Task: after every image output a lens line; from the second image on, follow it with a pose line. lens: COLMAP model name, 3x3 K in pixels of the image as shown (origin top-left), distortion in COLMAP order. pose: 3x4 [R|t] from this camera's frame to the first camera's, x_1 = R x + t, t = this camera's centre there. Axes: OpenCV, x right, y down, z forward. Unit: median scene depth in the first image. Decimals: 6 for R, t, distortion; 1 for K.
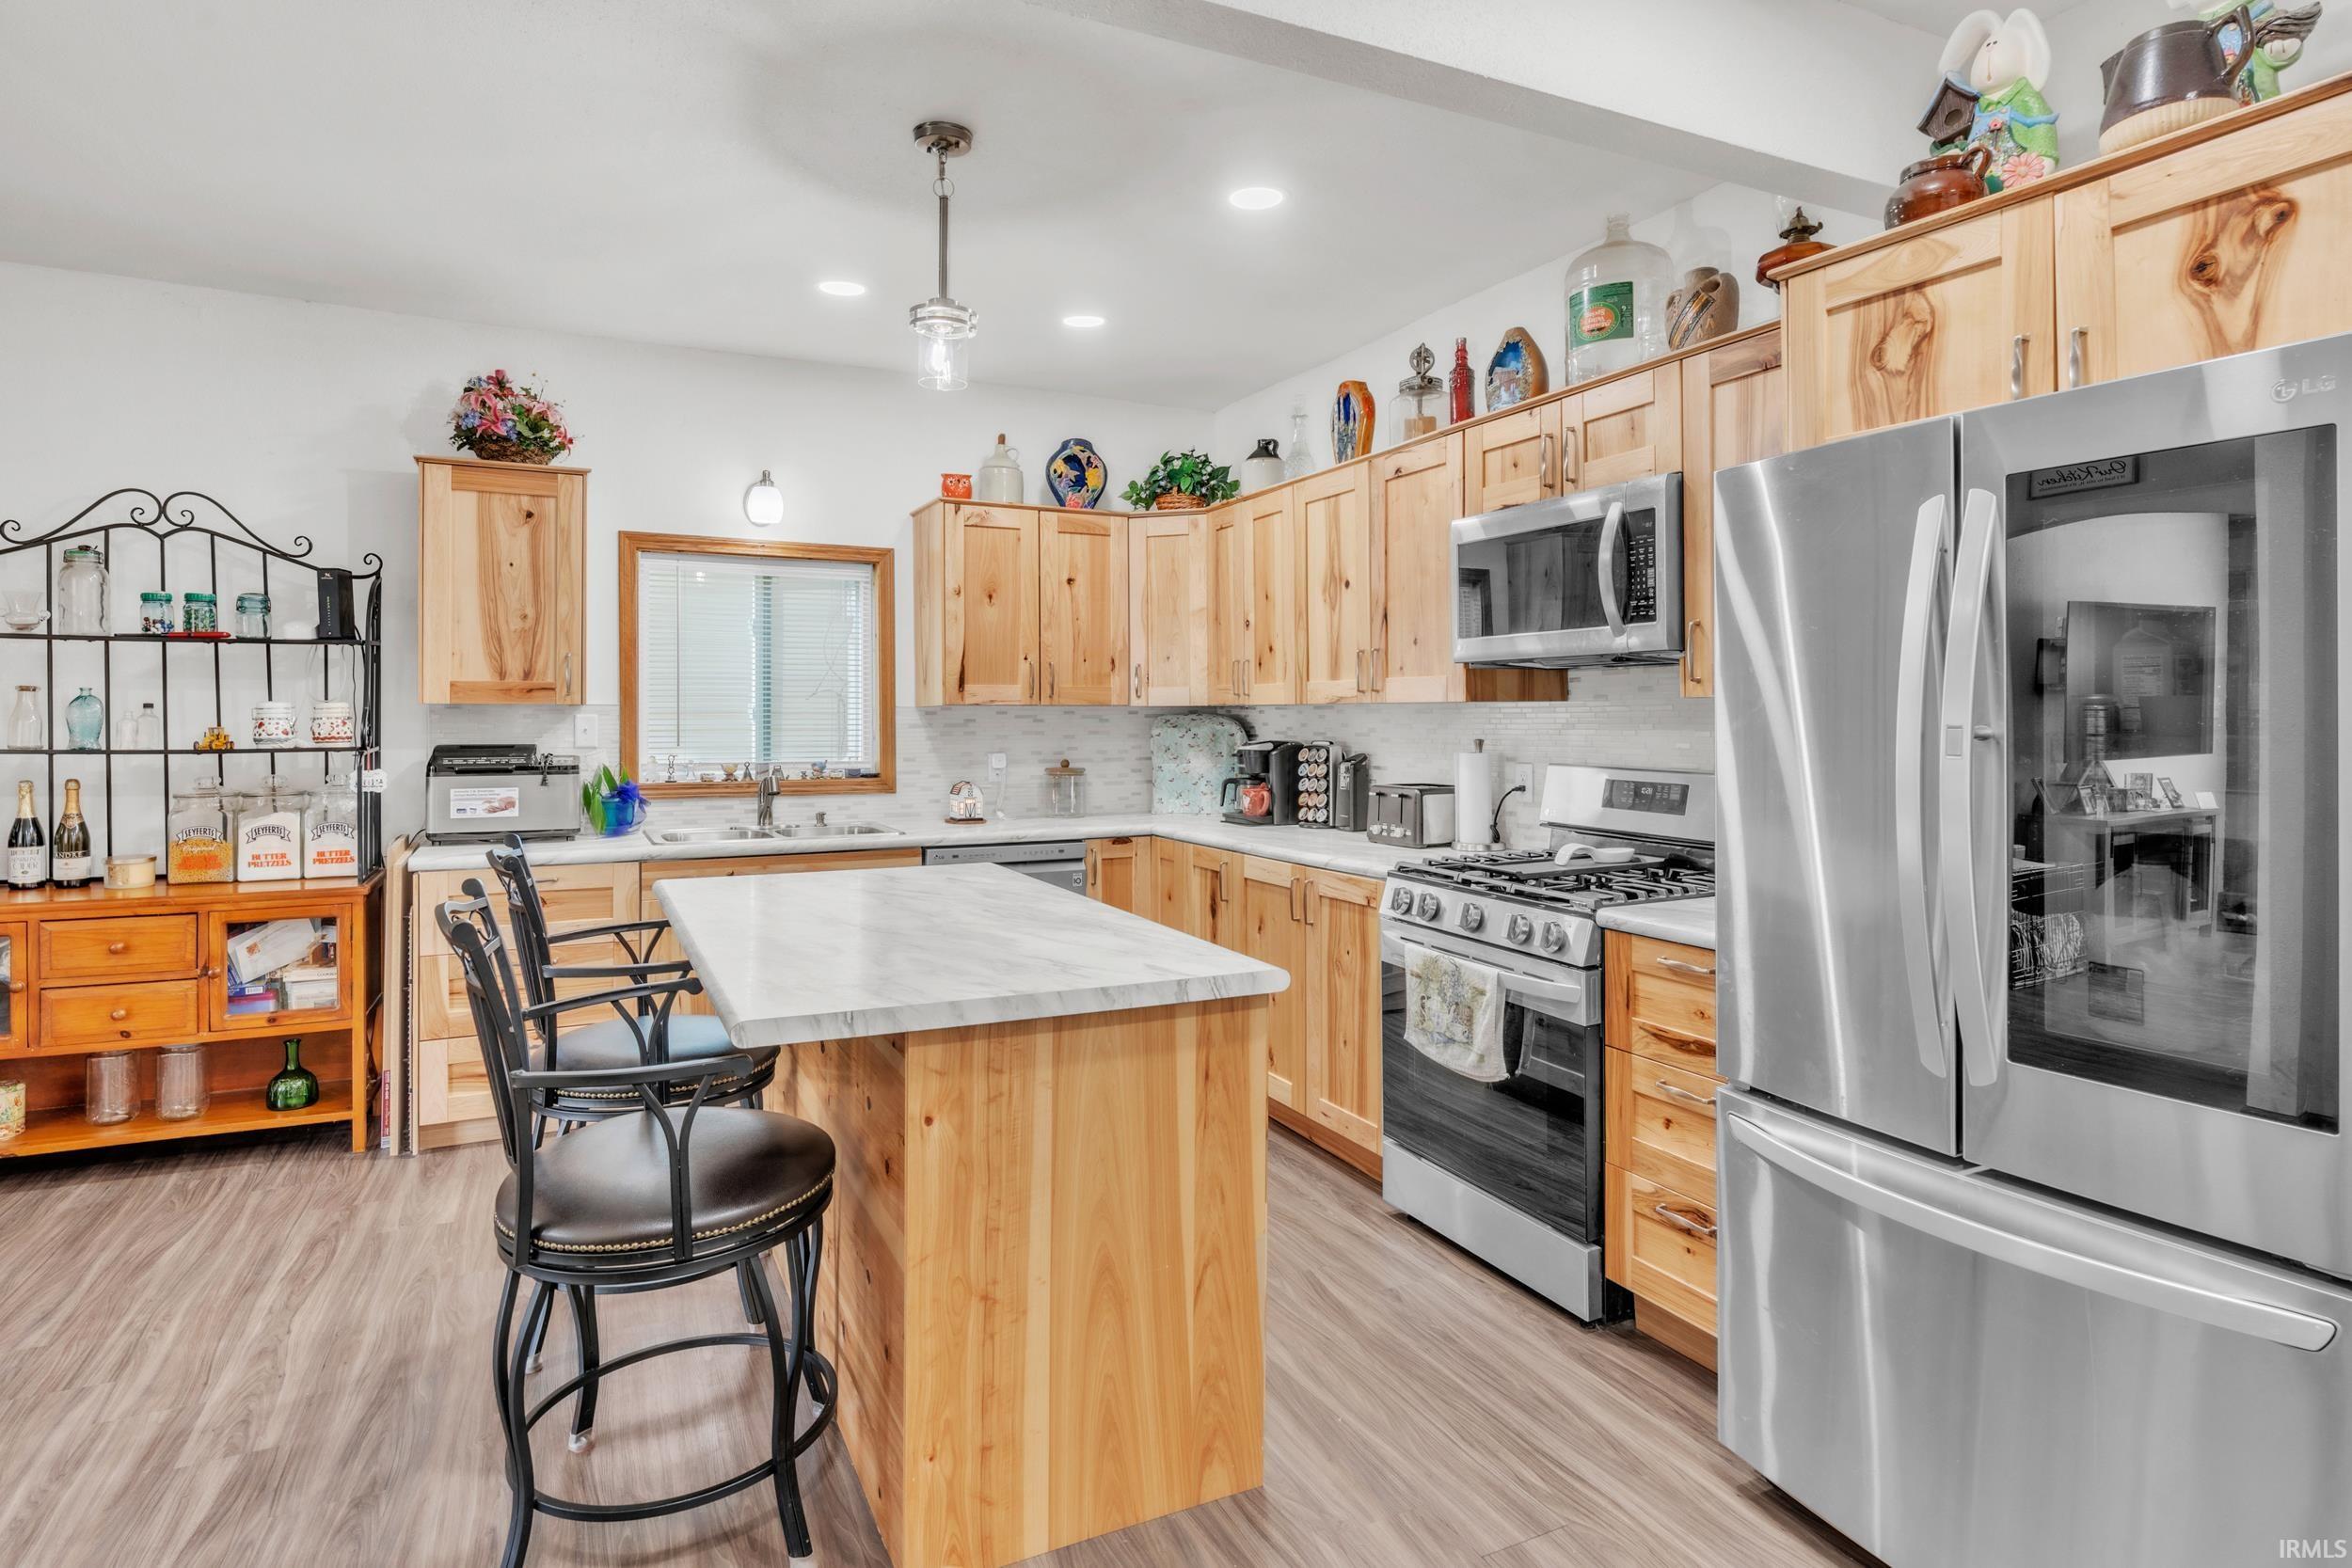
lens RADIAL K [[1256.7, 0, 1175.7], [0, 1256.7, 717.8], [0, 0, 1]] dist [-0.002691, -0.000402]
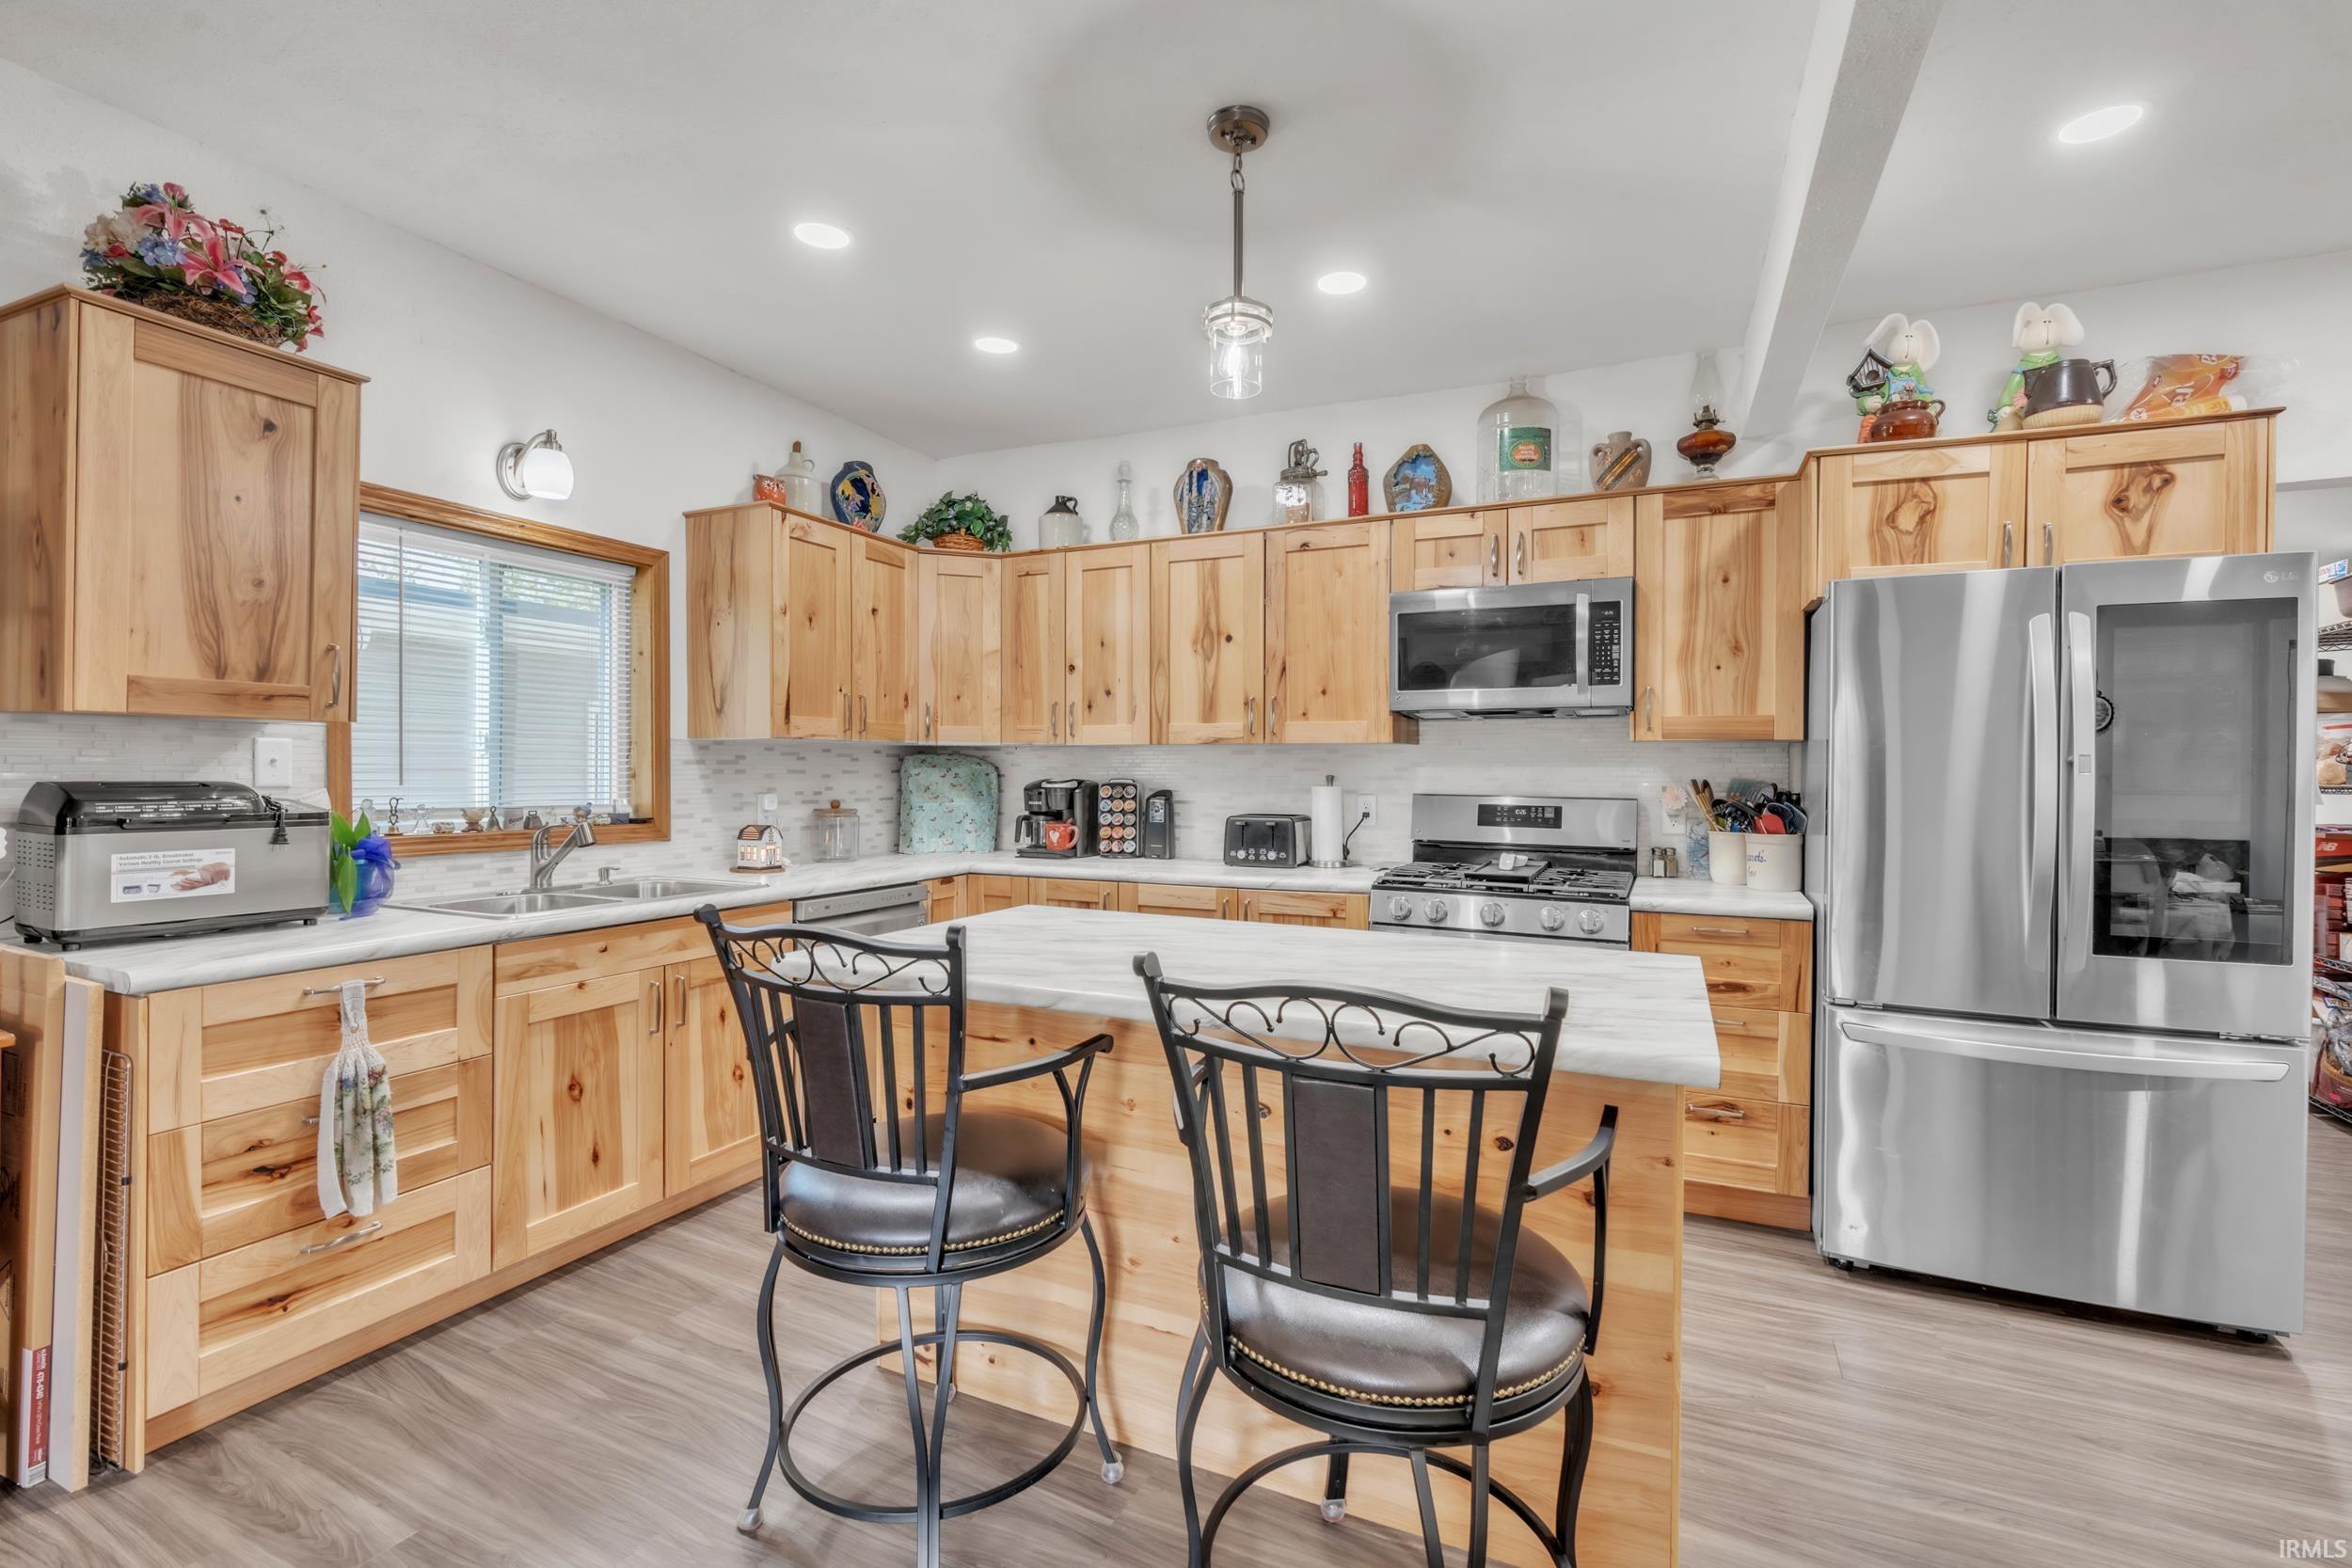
lens RADIAL K [[1062.9, 0, 1181.1], [0, 1062.9, 776.1], [0, 0, 1]] dist [-0.006004, 0.000925]
pose [[0.778260, 0.002179, 0.627938, -0.485963], [-0.005113, 0.999983, 0.002867, 0.014729], [-0.627921, -0.005442, 0.778258, 0.275300]]
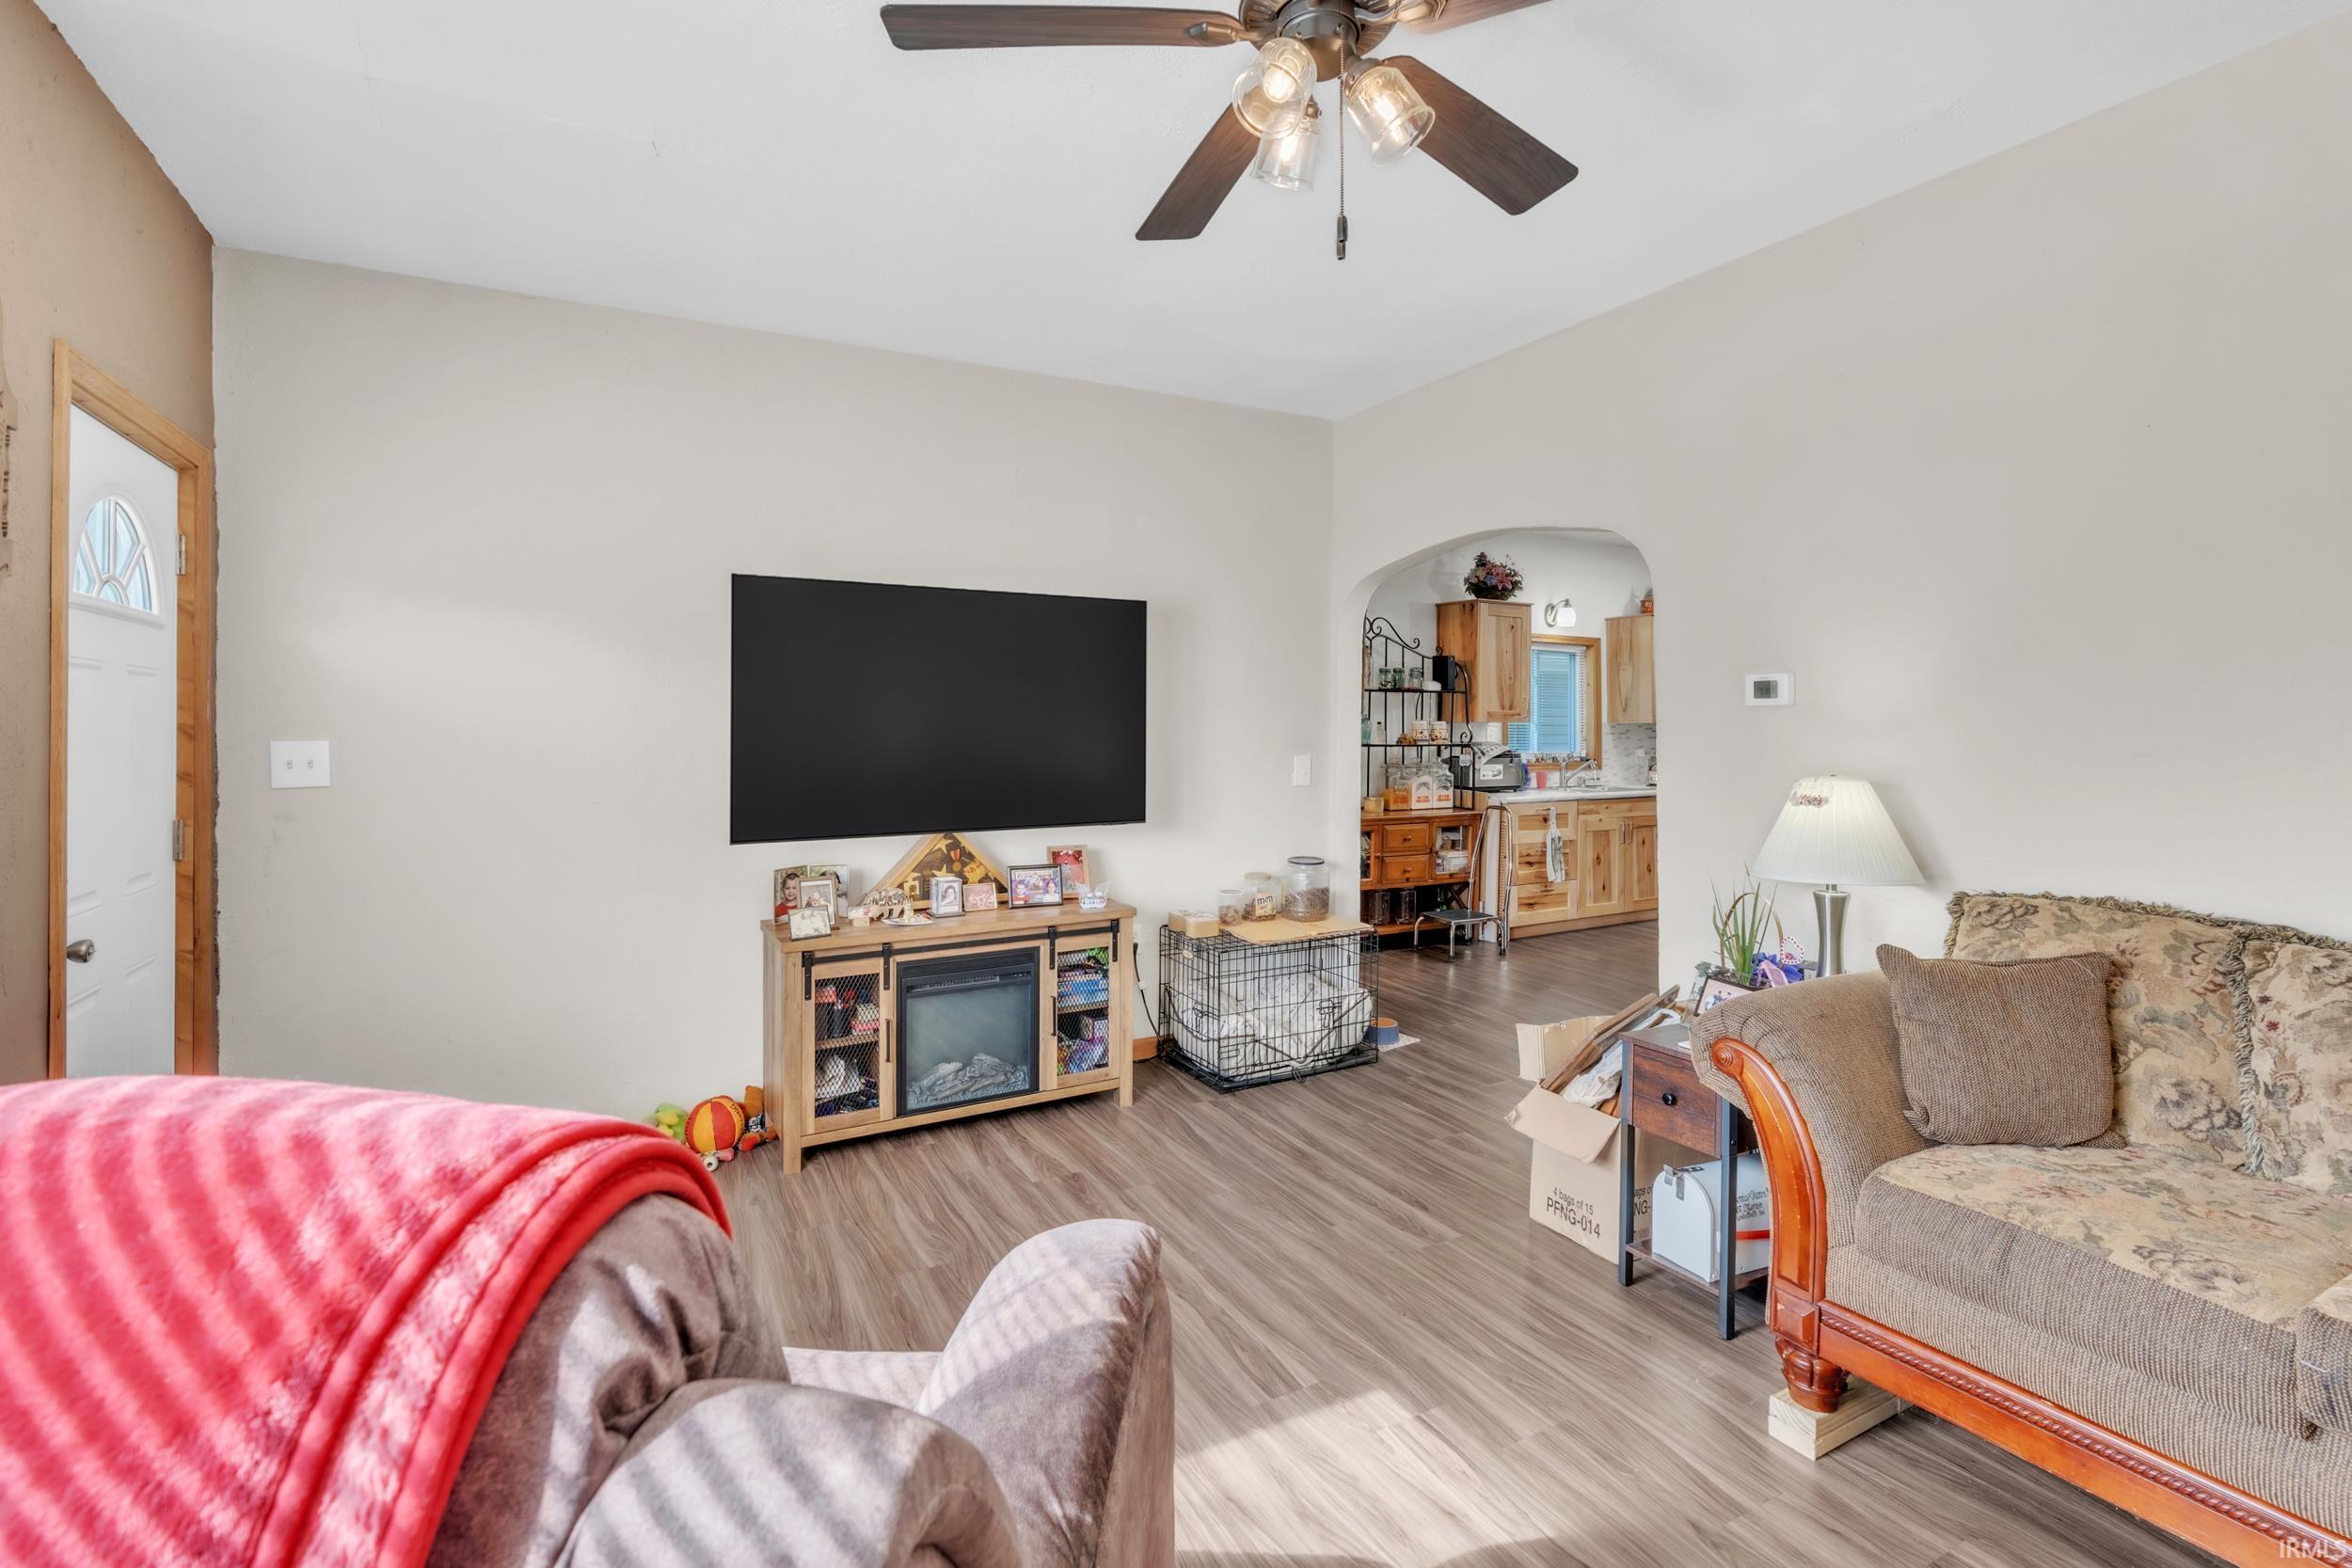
lens RADIAL K [[1069.8, 0, 1178.8], [0, 1069.8, 713.0], [0, 0, 1]] dist [-0.001499, 0.000218]
pose [[0.998681, 0.001972, 0.051308, -1.115669], [-0.001278, 0.999907, -0.013565, -0.001749], [-0.051330, 0.013481, 0.998591, -0.655068]]
